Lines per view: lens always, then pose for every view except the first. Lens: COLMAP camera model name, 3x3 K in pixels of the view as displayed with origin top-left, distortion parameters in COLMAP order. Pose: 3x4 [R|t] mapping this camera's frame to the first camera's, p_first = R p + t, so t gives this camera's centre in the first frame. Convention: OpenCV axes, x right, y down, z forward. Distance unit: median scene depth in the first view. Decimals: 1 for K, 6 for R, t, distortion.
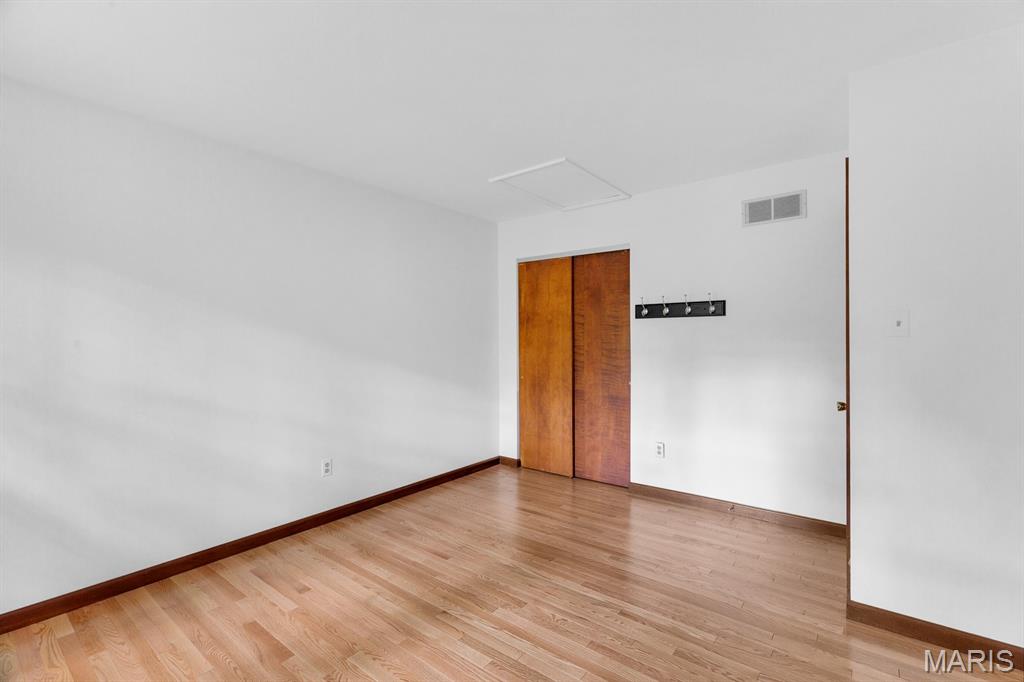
lens RADIAL K [[462.2, 0, 512.0], [0, 462.2, 340.8], [0, 0, 1]] dist [0.000408, 0.001461]
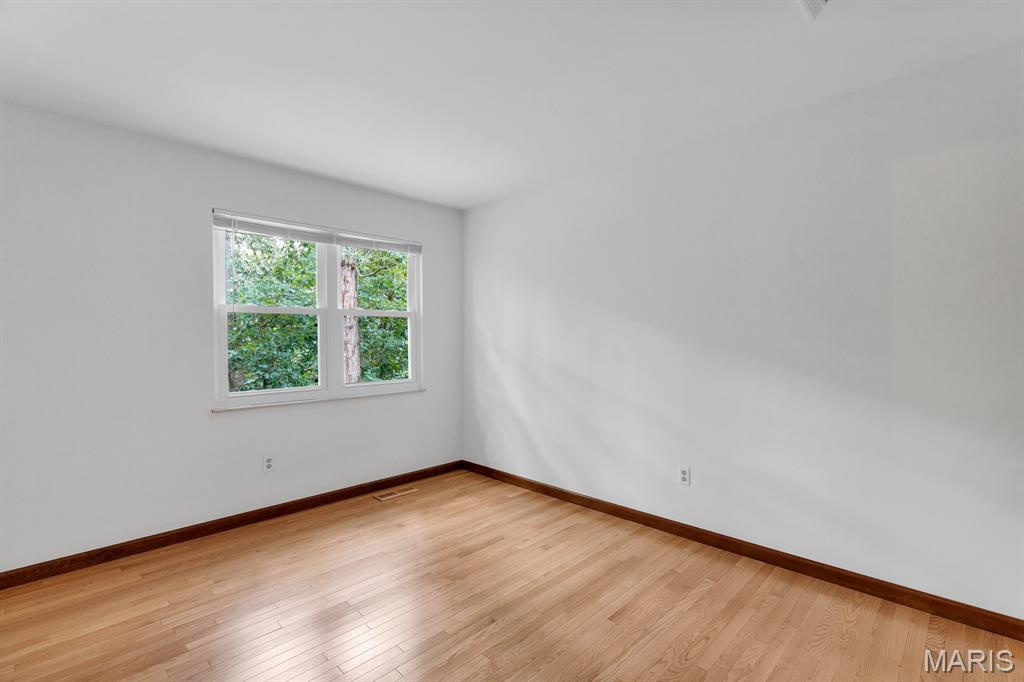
lens RADIAL K [[462.2, 0, 510.8], [0, 462.2, 339.0], [0, 0, 1]] dist [0.000408, 0.001461]
pose [[-0.100249, 0.013608, -0.994869, 0.635572], [-0.004262, 0.999891, 0.014106, -0.001847], [0.994953, 0.005654, -0.100180, 0.919024]]
